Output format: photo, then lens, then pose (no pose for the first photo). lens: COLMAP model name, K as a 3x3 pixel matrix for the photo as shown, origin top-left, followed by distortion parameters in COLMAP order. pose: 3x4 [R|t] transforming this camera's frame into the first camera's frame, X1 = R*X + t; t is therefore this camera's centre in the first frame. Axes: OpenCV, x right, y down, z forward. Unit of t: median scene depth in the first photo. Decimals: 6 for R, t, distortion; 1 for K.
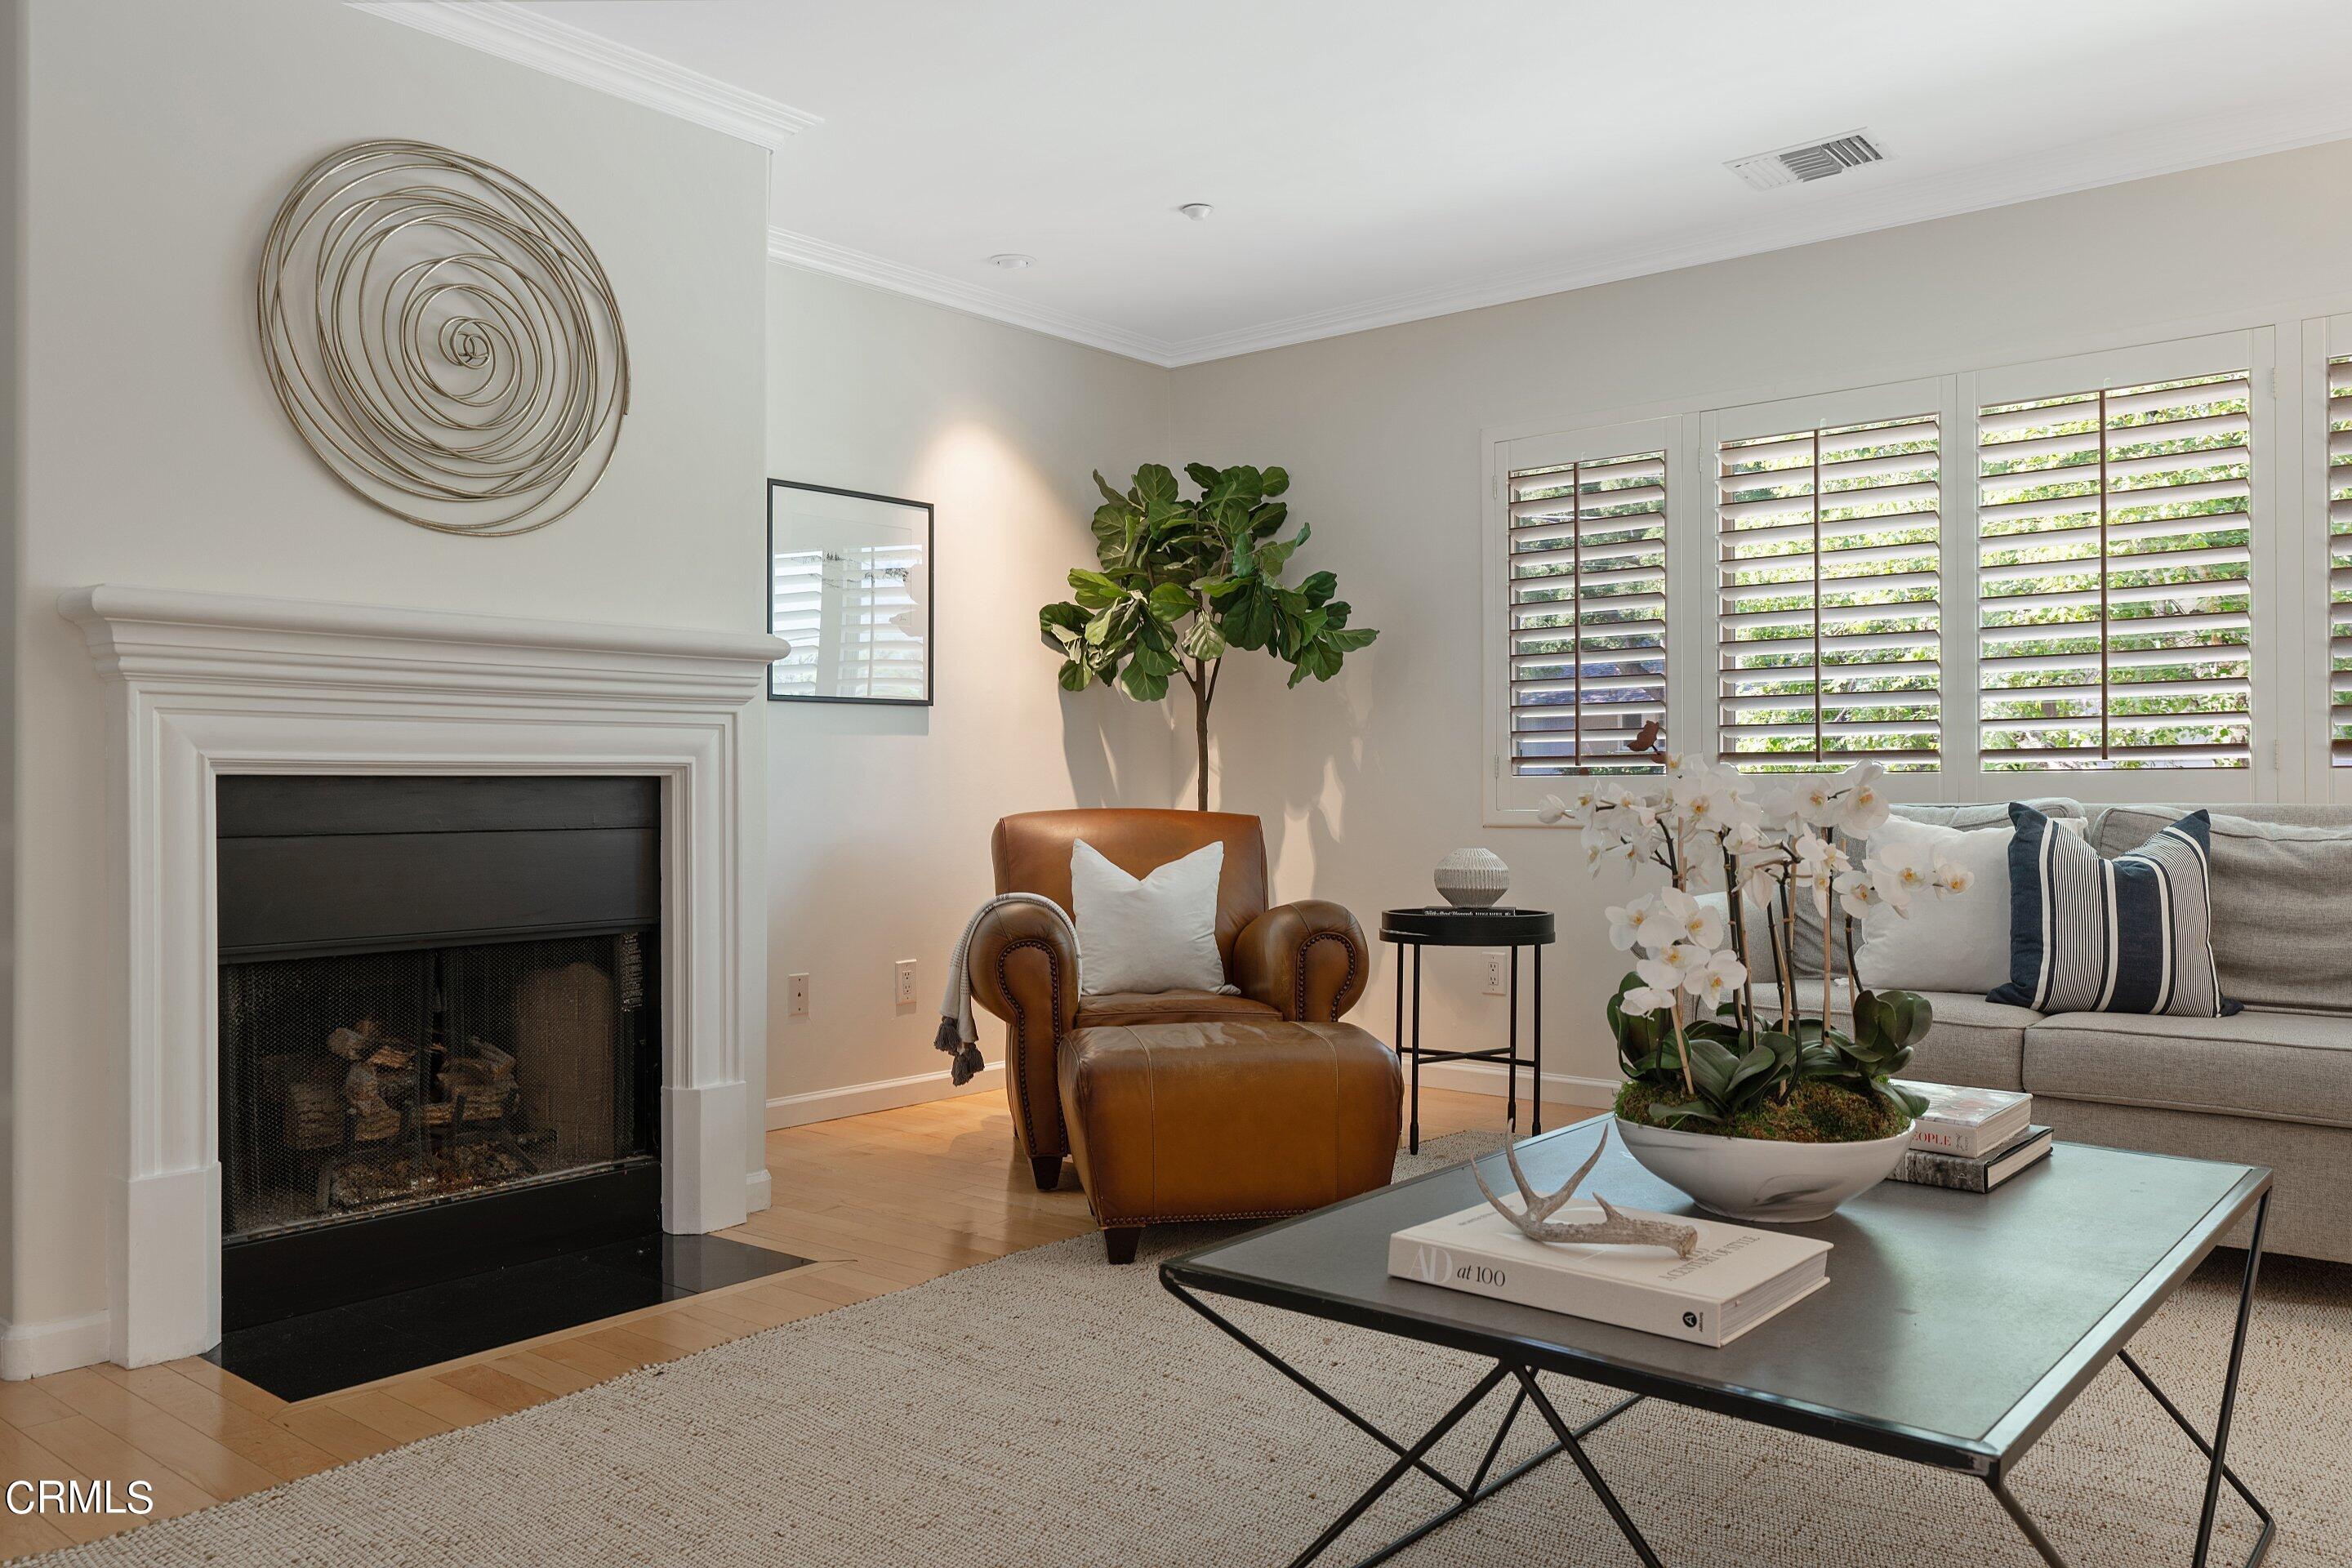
lens RADIAL K [[1743.1, 0, 1178.0], [0, 1743.1, 785.0], [0, 0, 1]] dist [0.002595, -0.001198]
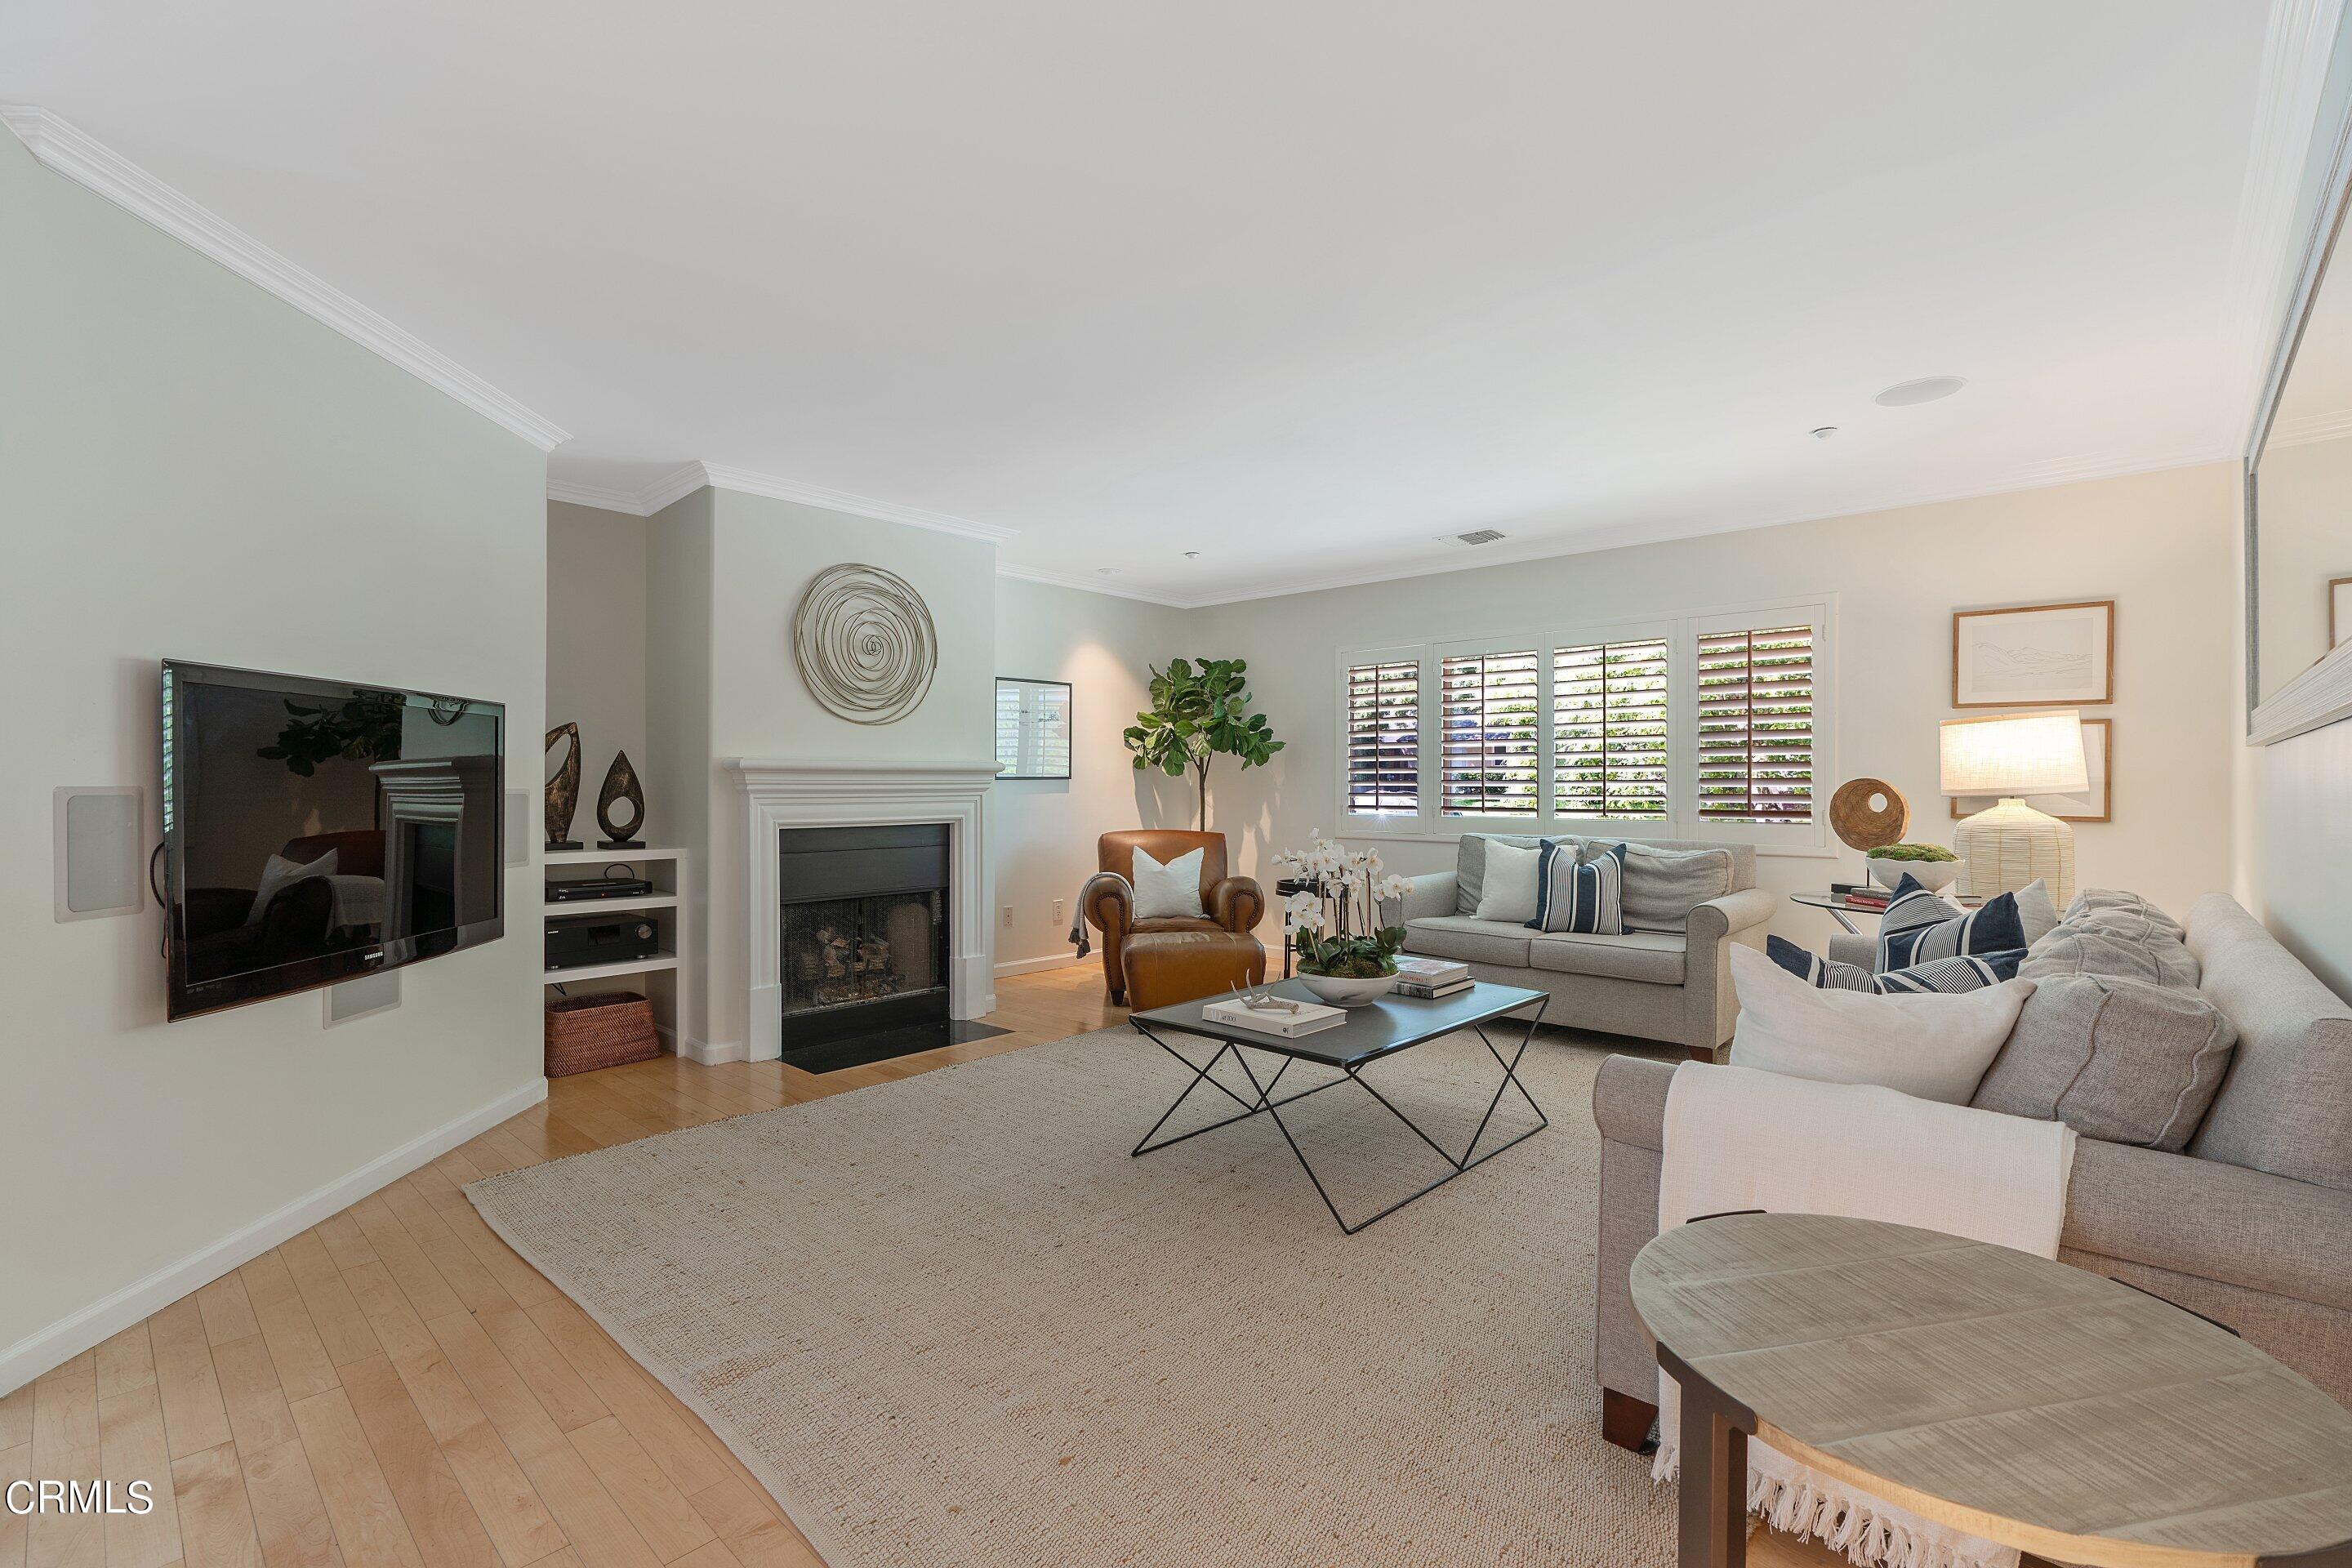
lens RADIAL K [[1051.7, 0, 1176.3], [0, 1051.7, 789.9], [0, 0, 1]] dist [-0.022151, 0.000037]
pose [[0.998574, 0.005010, -0.053152, 0.080261], [-0.004730, 0.999974, 0.005391, -0.059956], [0.053177, -0.005132, 0.998572, -0.389154]]
